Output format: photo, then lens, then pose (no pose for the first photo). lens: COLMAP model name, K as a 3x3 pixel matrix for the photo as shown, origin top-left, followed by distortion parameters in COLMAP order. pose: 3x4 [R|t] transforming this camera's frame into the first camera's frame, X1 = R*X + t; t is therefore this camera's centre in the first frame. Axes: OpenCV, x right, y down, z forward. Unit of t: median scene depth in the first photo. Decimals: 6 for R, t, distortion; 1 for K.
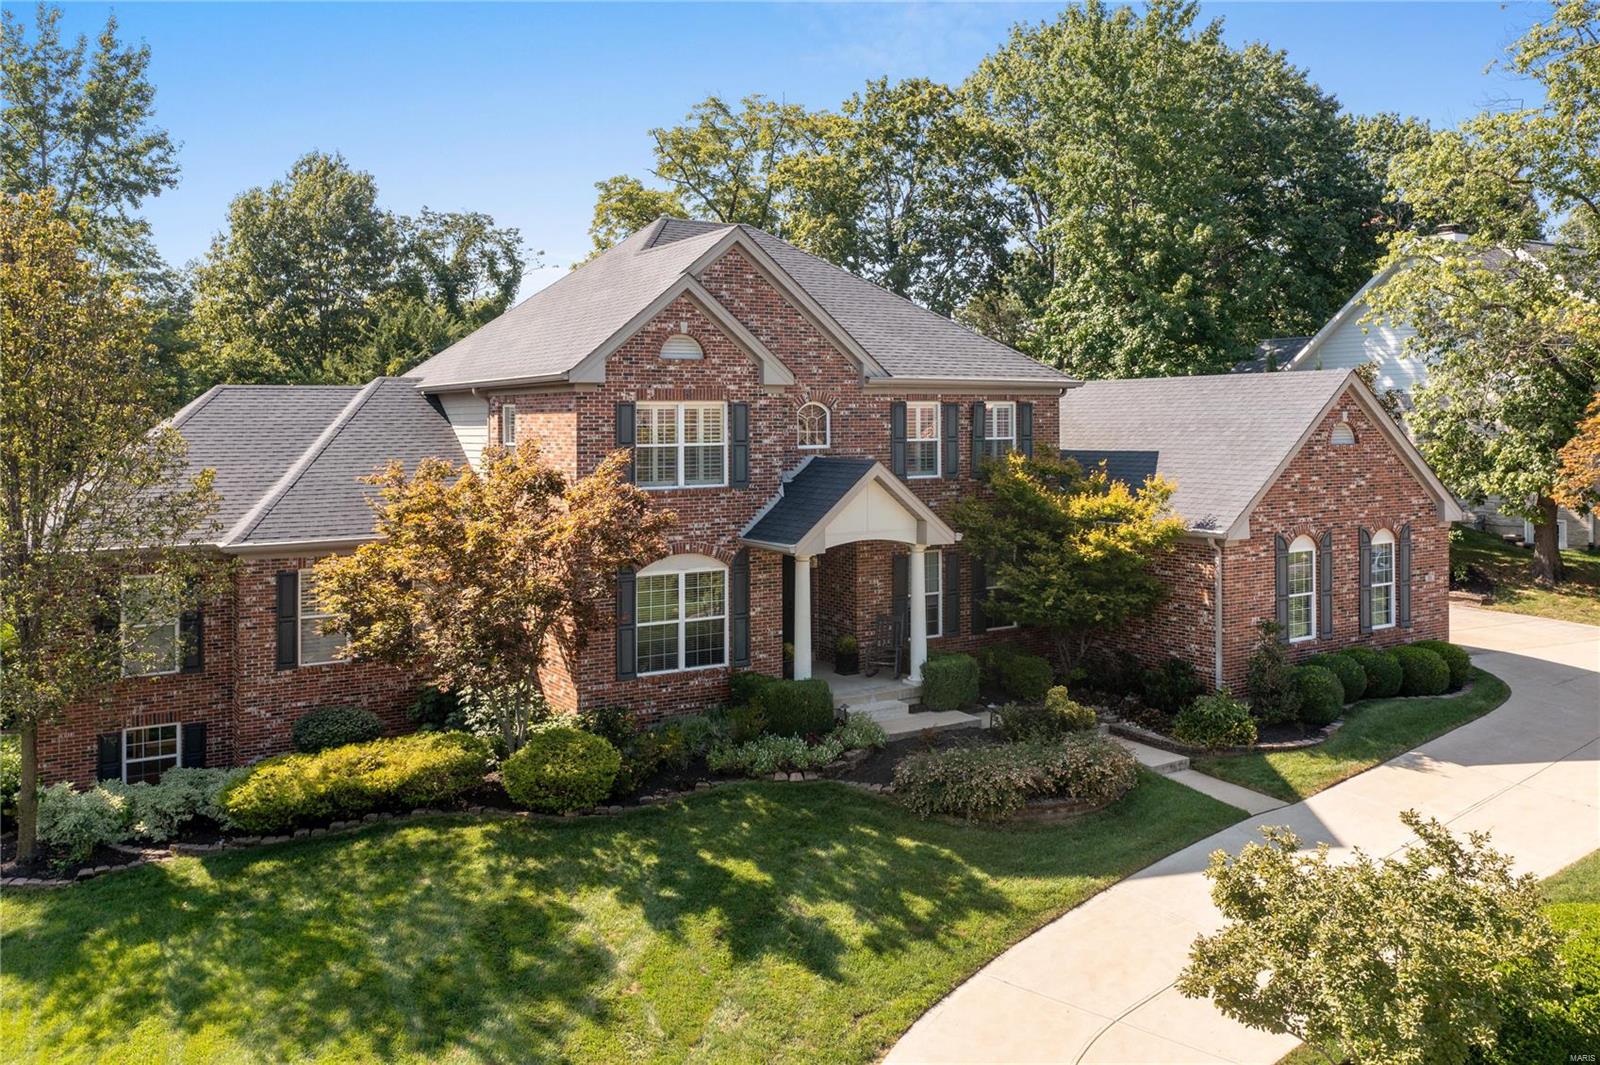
lens RADIAL K [[1244.1, 0, 804.9], [0, 1244.1, 422.3], [0, 0, 1]] dist [-0.000614, -0.001598]
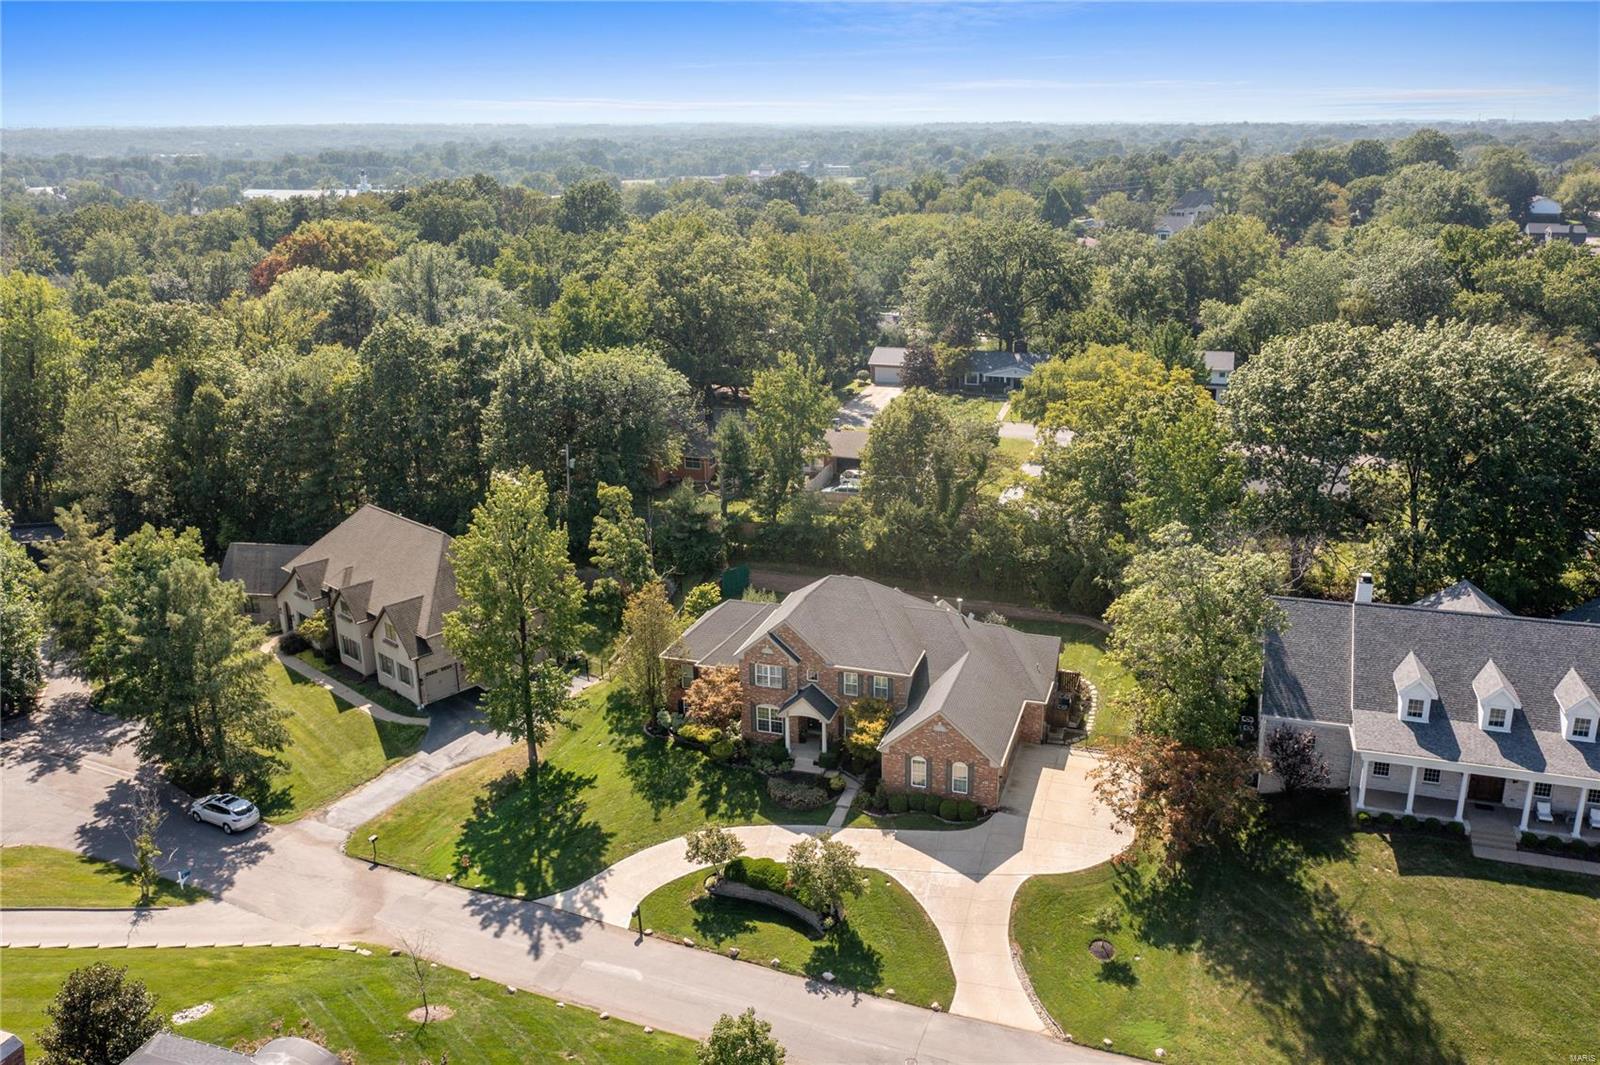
lens RADIAL K [[1235.2, 0, 800.0], [0, 1235.2, 532.5], [0, 0, 1]] dist [0.001995, -0.010788]
pose [[0.637614, 0.218061, -0.738849, 2.426412], [0.025898, 0.952491, 0.303464, -1.410197], [0.769921, -0.212628, 0.601674, -0.958655]]
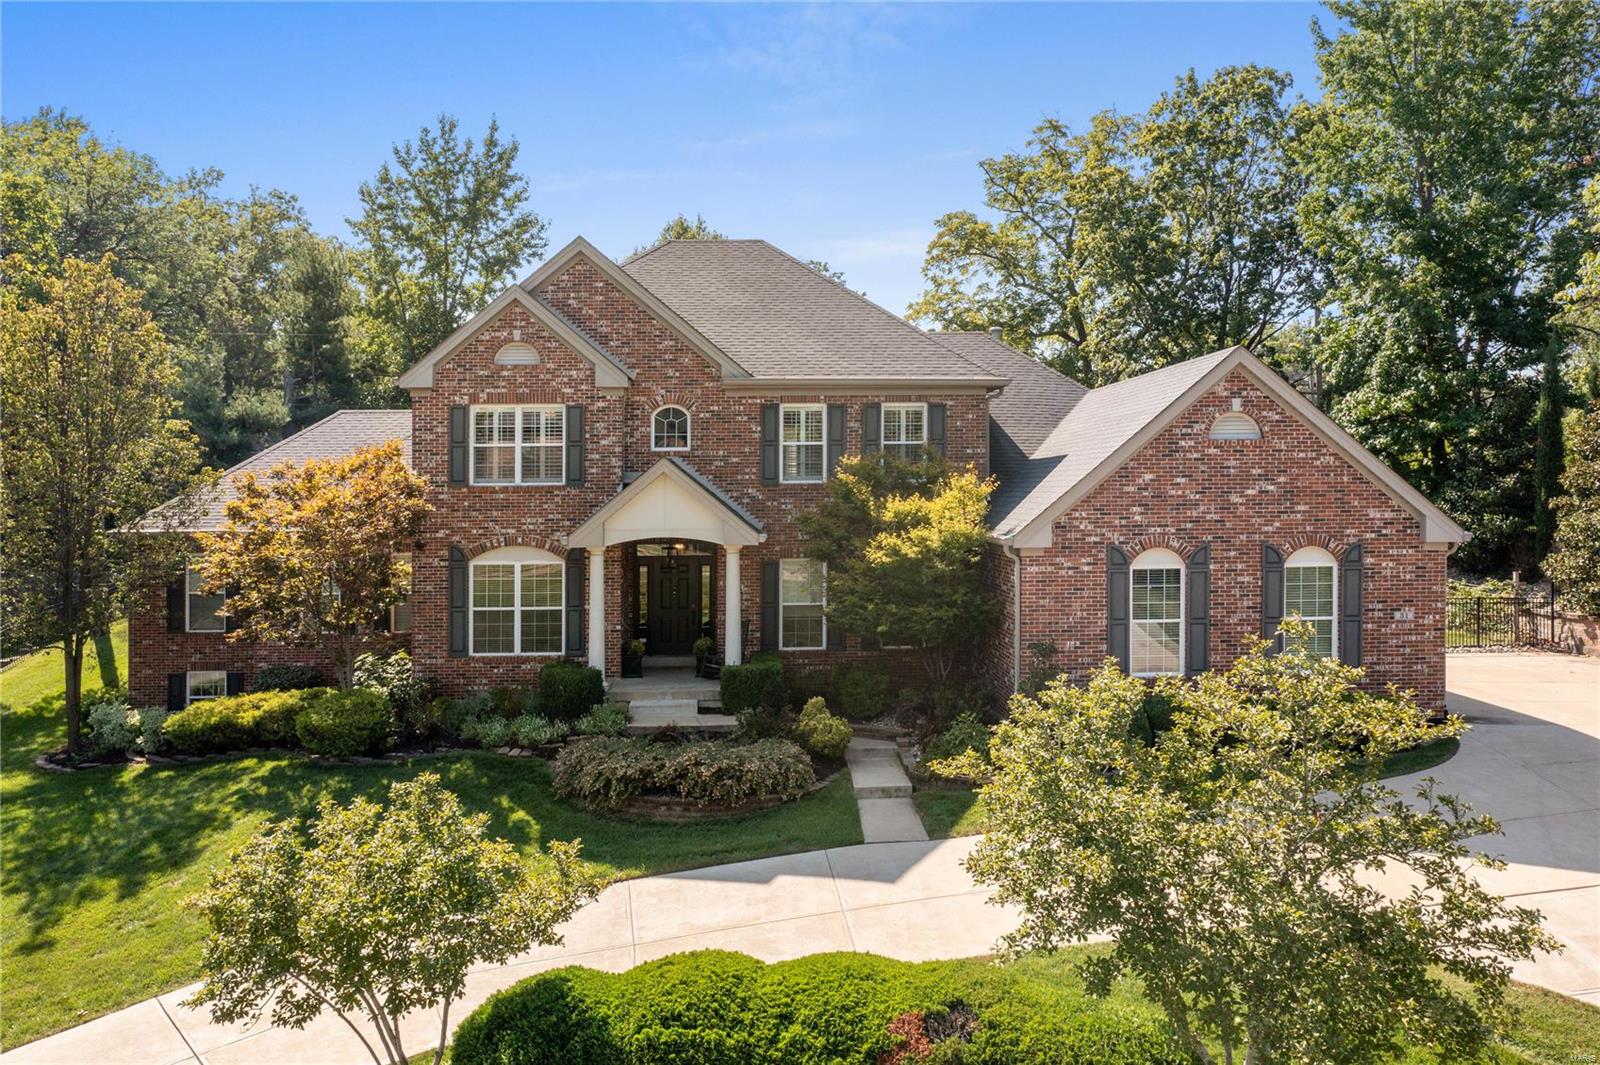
lens RADIAL K [[1268.5, 0, 817.6], [0, 1268.5, 498.1], [0, 0, 1]] dist [-0.008271, -0.003829]
pose [[0.875078, 0.005457, -0.483950, 0.636078], [-0.000646, 0.999949, 0.010107, 0.051084], [0.483981, -0.008532, 0.875037, 0.161772]]
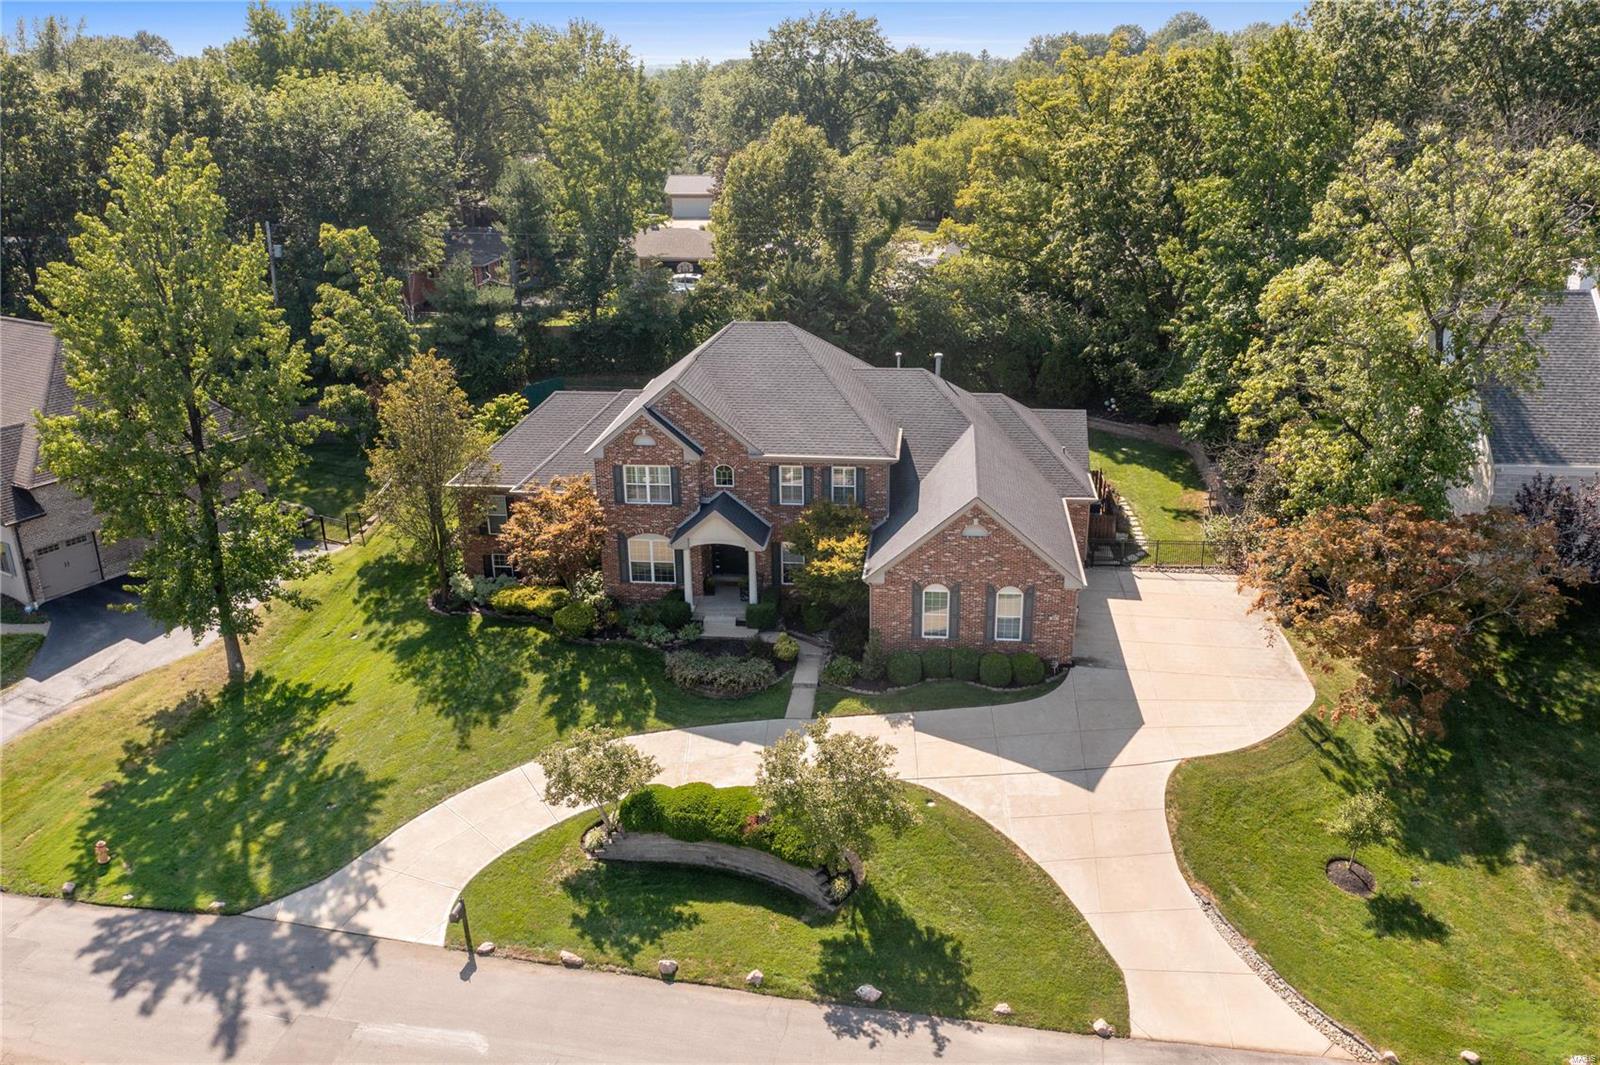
lens RADIAL K [[1235.2, 0, 800.0], [0, 1235.2, 532.5], [0, 0, 1]] dist [0.001995, -0.010788]
pose [[0.784961, 0.203273, -0.585249, 1.308470], [0.016071, 0.937644, 0.347225, -0.610111], [0.619336, -0.281964, 0.732747, -0.390423]]
